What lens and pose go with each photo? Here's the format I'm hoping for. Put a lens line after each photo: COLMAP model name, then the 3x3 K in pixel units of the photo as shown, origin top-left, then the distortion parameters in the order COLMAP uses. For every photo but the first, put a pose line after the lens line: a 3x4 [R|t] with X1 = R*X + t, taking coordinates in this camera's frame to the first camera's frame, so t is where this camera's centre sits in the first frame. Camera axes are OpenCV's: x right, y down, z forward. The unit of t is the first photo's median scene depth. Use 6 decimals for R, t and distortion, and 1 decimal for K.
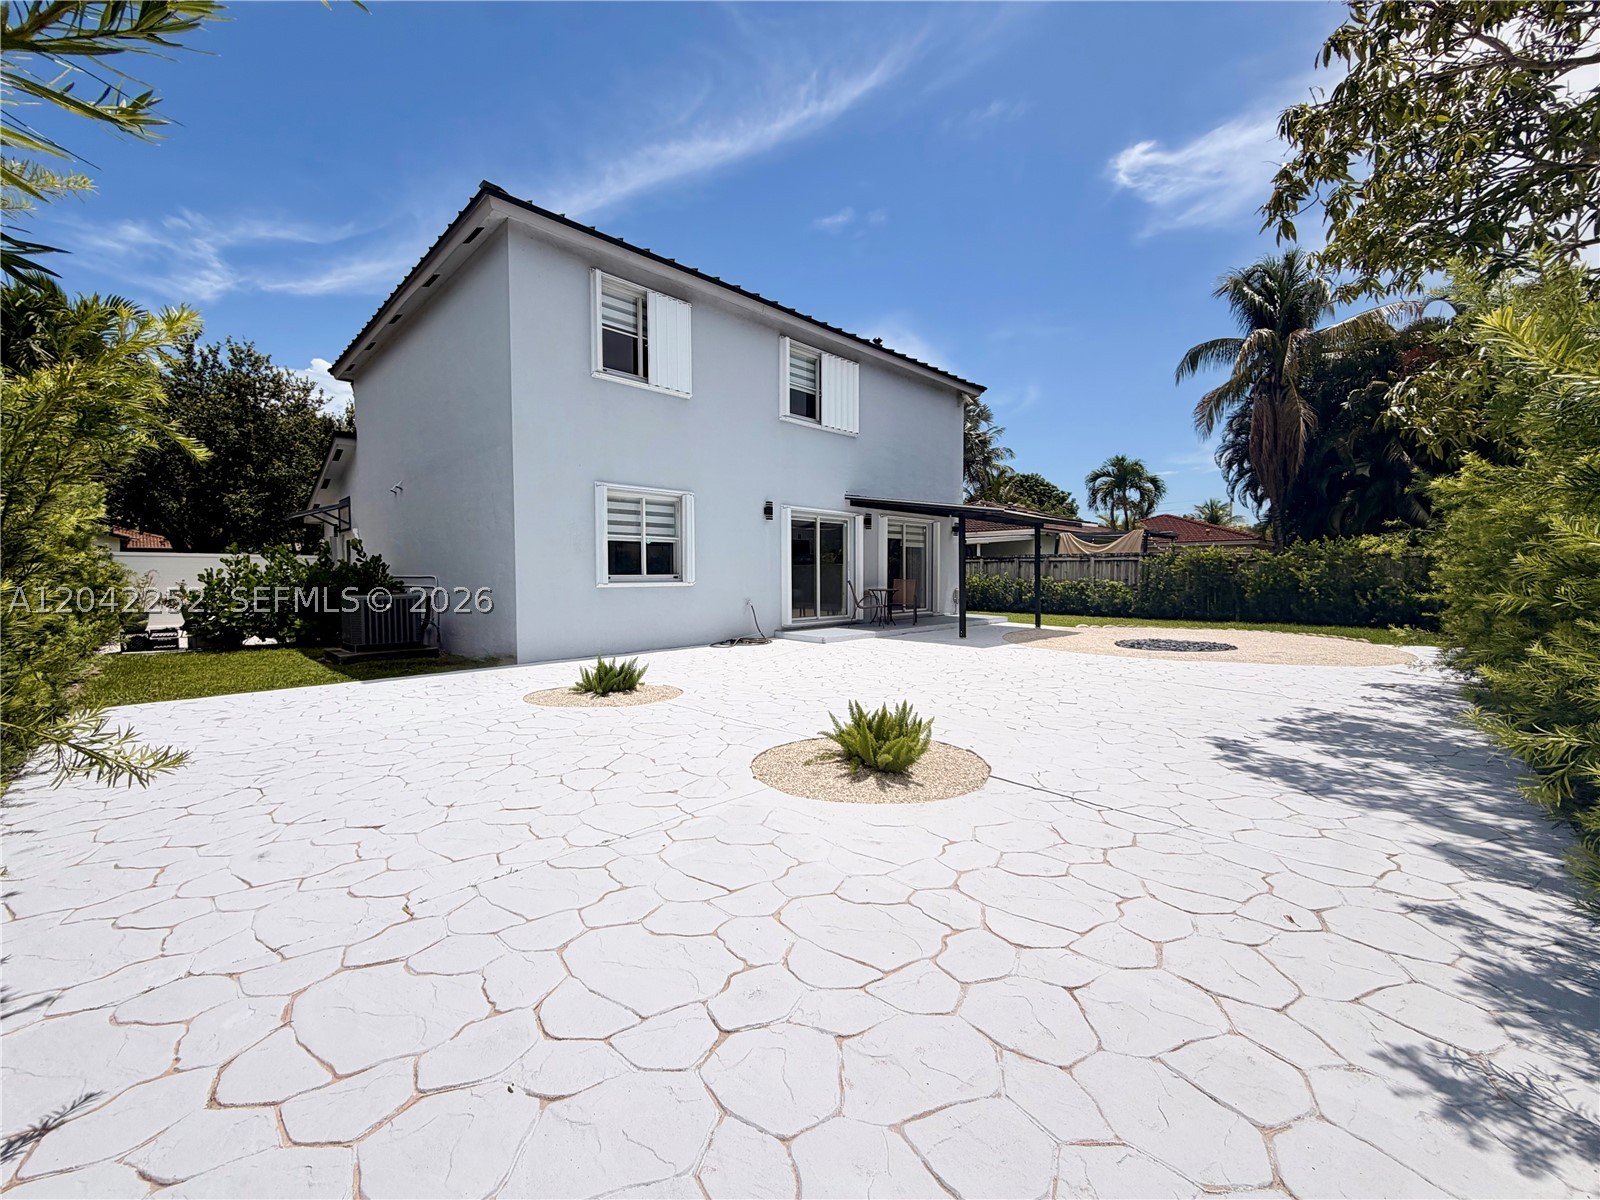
lens RADIAL K [[636.6, 0, 799.1], [0, 636.6, 599.1], [0, 0, 1]] dist [-0.003613, 0.001484]
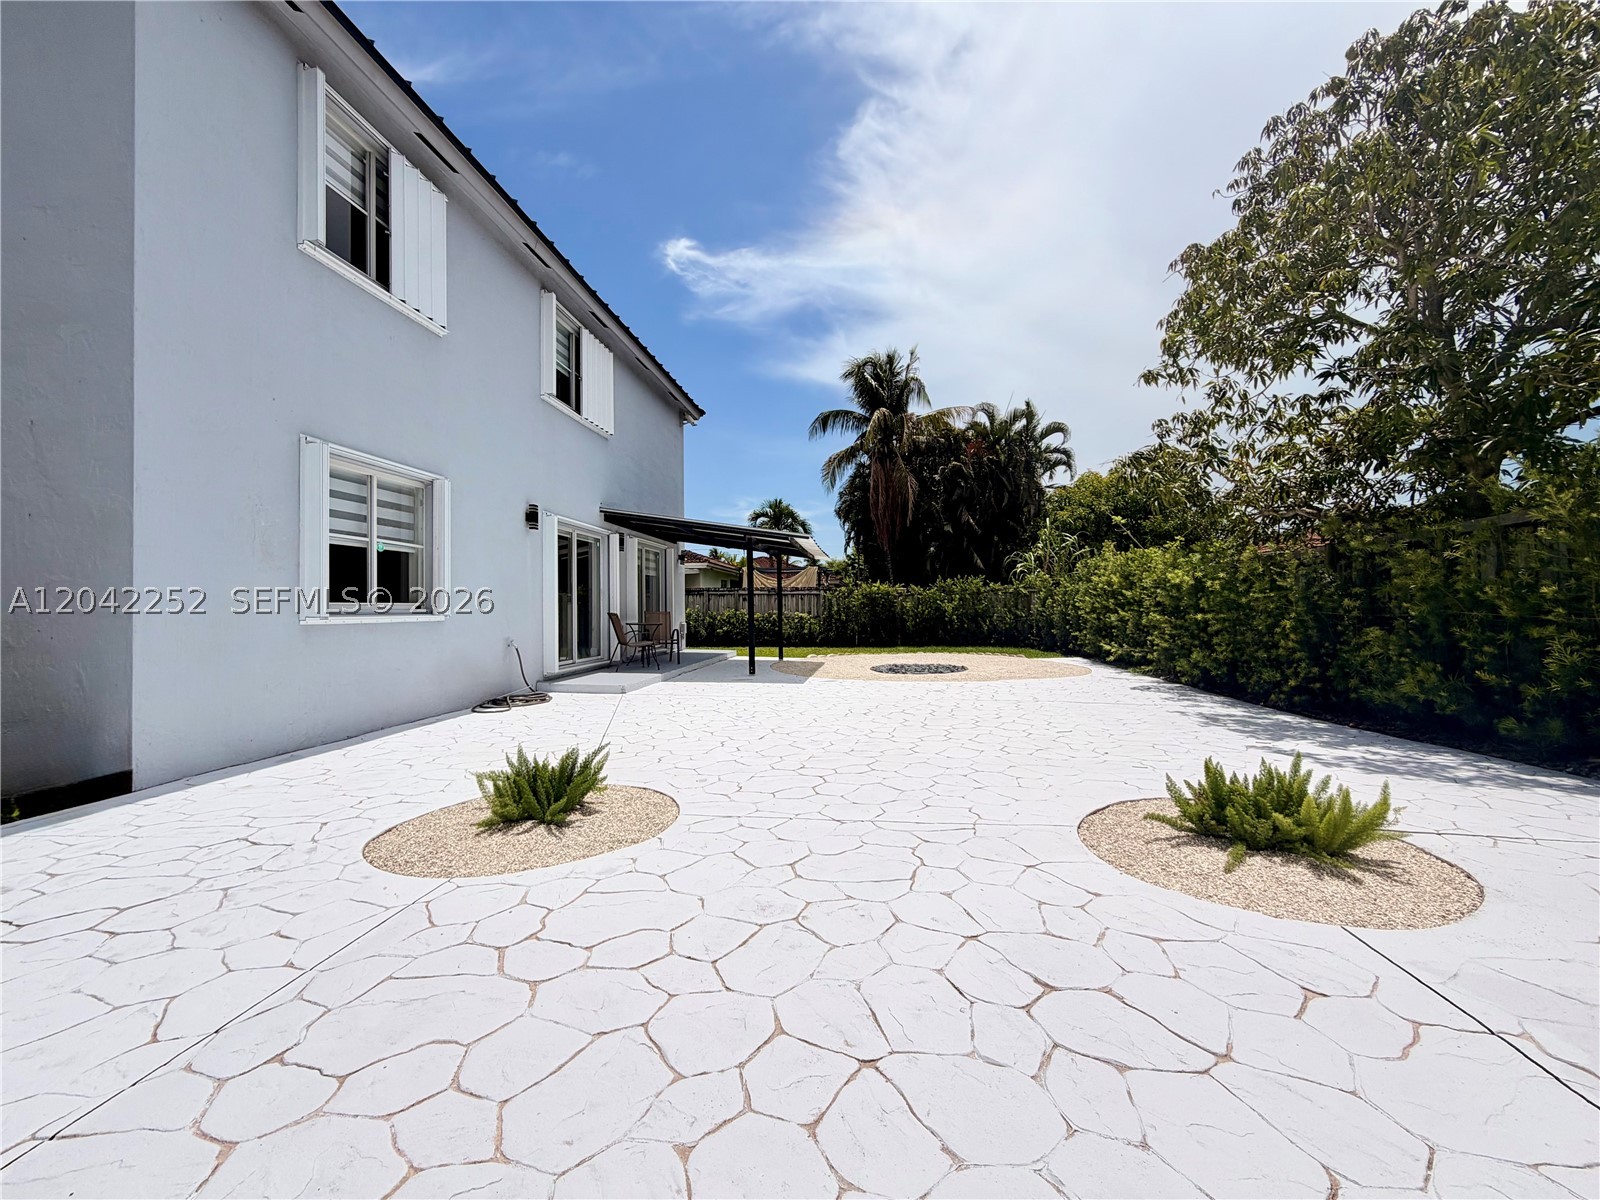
lens RADIAL K [[636.6, 0, 798.7], [0, 636.6, 598.5], [0, 0, 1]] dist [-0.003613, 0.001484]
pose [[0.799753, 0.005838, 0.600301, -0.220324], [0.030291, 0.998287, -0.050064, 0.000091], [-0.599565, 0.058222, 0.798205, 0.218587]]
